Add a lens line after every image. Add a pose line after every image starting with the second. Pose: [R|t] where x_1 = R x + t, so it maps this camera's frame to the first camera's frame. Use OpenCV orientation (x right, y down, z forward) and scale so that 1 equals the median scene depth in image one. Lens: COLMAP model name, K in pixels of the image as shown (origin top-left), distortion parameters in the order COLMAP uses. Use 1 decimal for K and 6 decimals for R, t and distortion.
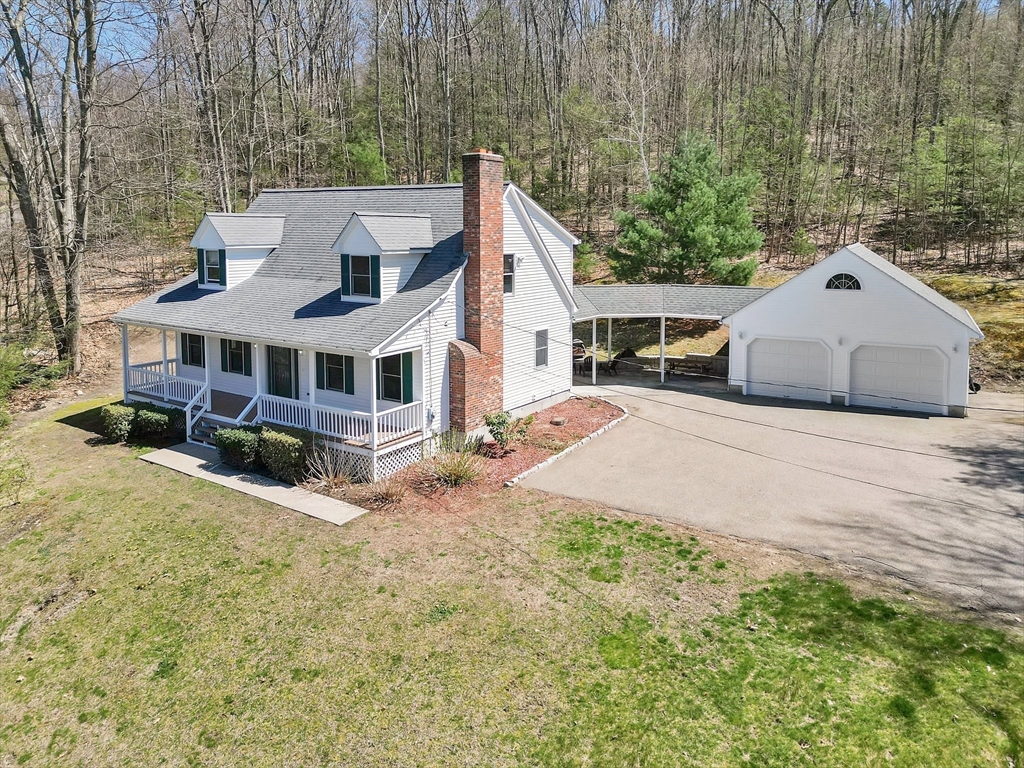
lens RADIAL K [[802.8, 0, 493.3], [0, 802.8, 282.8], [0, 0, 1]] dist [0.022109, -0.026629]
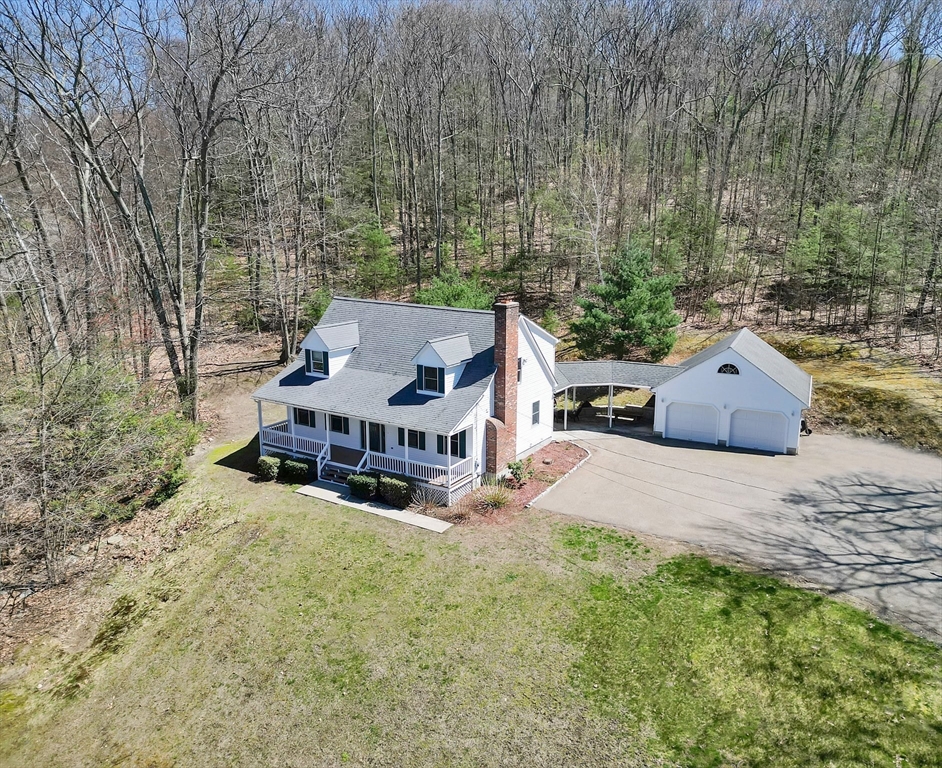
lens RADIAL K [[779.2, 0, 478.7], [0, 779.2, 385.4], [0, 0, 1]] dist [0.014949, -0.026112]
pose [[0.997899, -0.008625, 0.064210, -0.169553], [-0.000920, 0.989113, 0.147156, -0.224716], [-0.064781, -0.146906, 0.987027, -0.541104]]
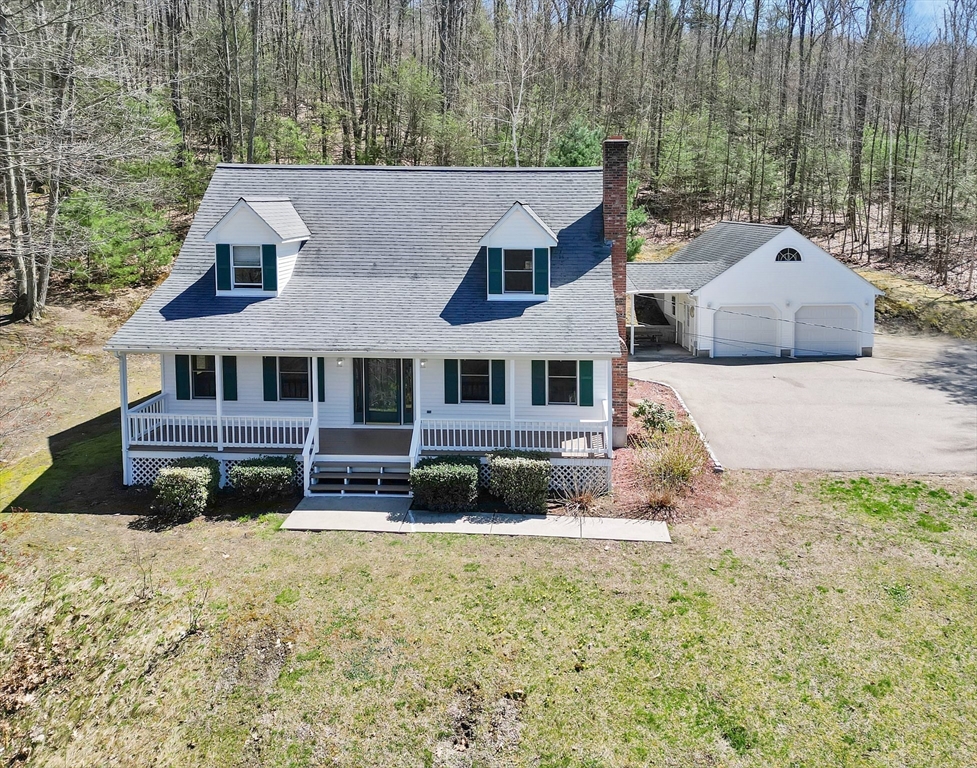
lens RADIAL K [[805.0, 0, 530.6], [0, 805.0, 271.3], [0, 0, 1]] dist [0.051158, -0.037191]
pose [[0.832504, -0.050696, 0.551695, -0.649963], [0.035937, 0.998649, 0.037539, -0.041955], [-0.552852, -0.011425, 0.833201, 0.242486]]
